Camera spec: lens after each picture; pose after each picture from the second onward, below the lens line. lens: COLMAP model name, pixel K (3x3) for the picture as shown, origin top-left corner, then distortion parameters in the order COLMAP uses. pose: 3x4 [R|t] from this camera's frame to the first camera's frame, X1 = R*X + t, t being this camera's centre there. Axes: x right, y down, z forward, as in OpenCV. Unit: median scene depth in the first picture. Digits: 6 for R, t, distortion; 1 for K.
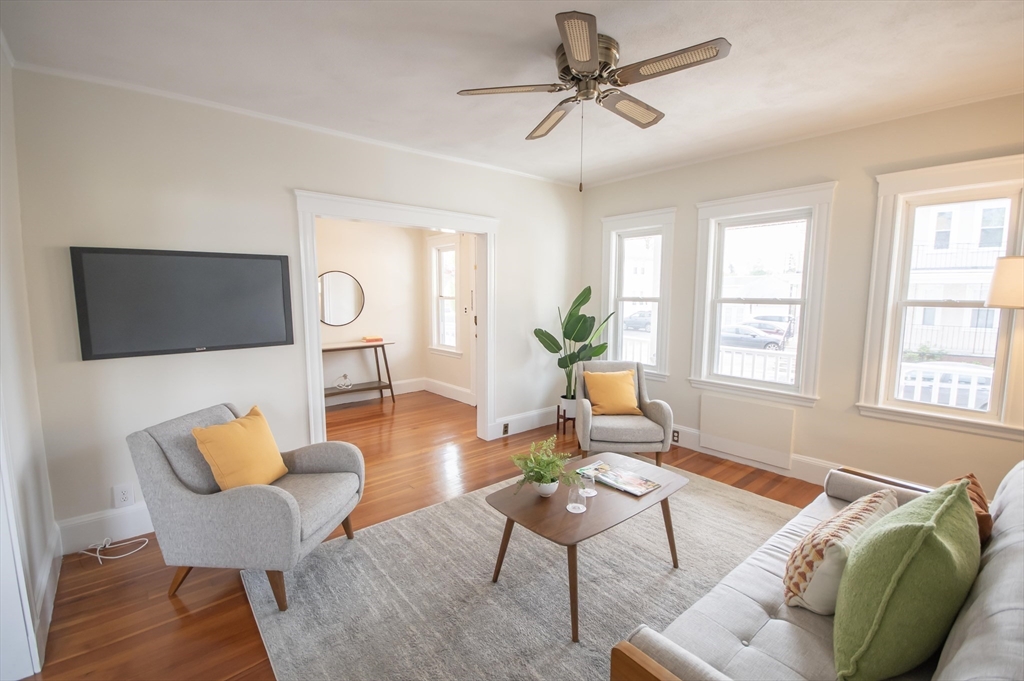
lens RADIAL K [[449.6, 0, 514.2], [0, 449.6, 341.3], [0, 0, 1]] dist [-0.002729, -0.000196]
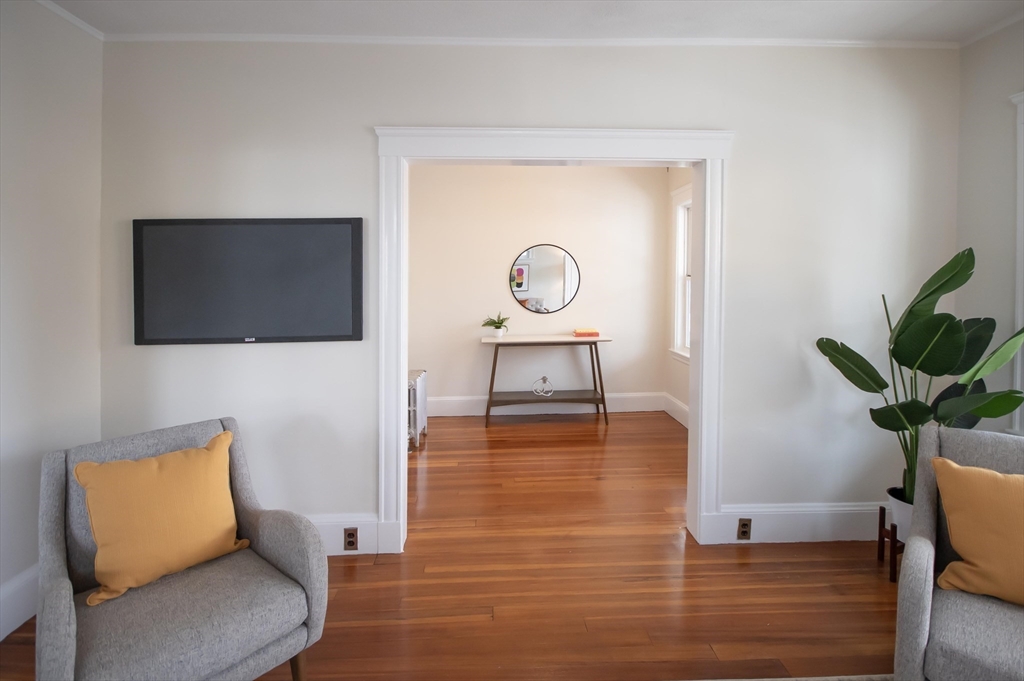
lens RADIAL K [[478.0, 0, 511.9], [0, 478.0, 291.3], [0, 0, 1]] dist [0.001002, 0.000107]
pose [[0.775653, 0.013098, -0.631023, 0.115757], [-0.060764, 0.996690, -0.054003, -0.030399], [0.628227, 0.080231, 0.773882, 0.381011]]
